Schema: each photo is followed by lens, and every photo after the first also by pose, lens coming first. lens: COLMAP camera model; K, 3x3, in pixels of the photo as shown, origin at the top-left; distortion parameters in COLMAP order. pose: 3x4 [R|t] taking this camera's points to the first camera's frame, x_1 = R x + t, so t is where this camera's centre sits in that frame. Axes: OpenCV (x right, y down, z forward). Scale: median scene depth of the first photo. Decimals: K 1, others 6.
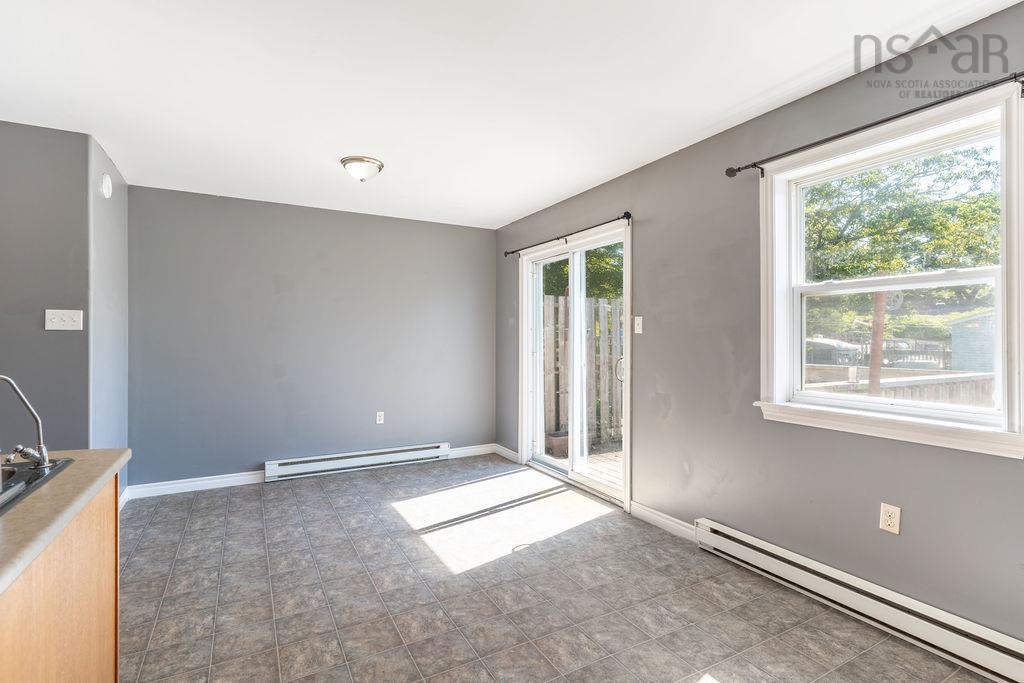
lens RADIAL K [[490.1, 0, 510.0], [0, 490.1, 329.6], [0, 0, 1]] dist [0.002476, -0.000119]
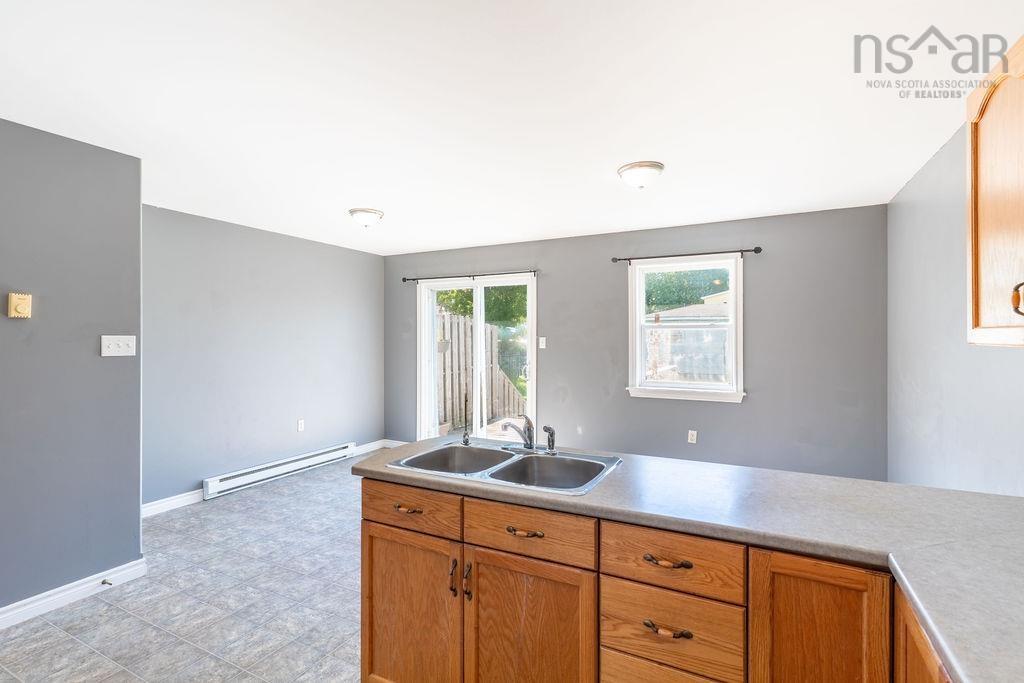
lens RADIAL K [[490.1, 0, 510.9], [0, 490.1, 327.3], [0, 0, 1]] dist [0.002476, -0.000119]
pose [[0.827782, 0.010515, 0.560952, -0.678214], [-0.009675, 0.999943, -0.004466, -0.050180], [-0.560967, -0.001730, 0.827836, -0.209262]]
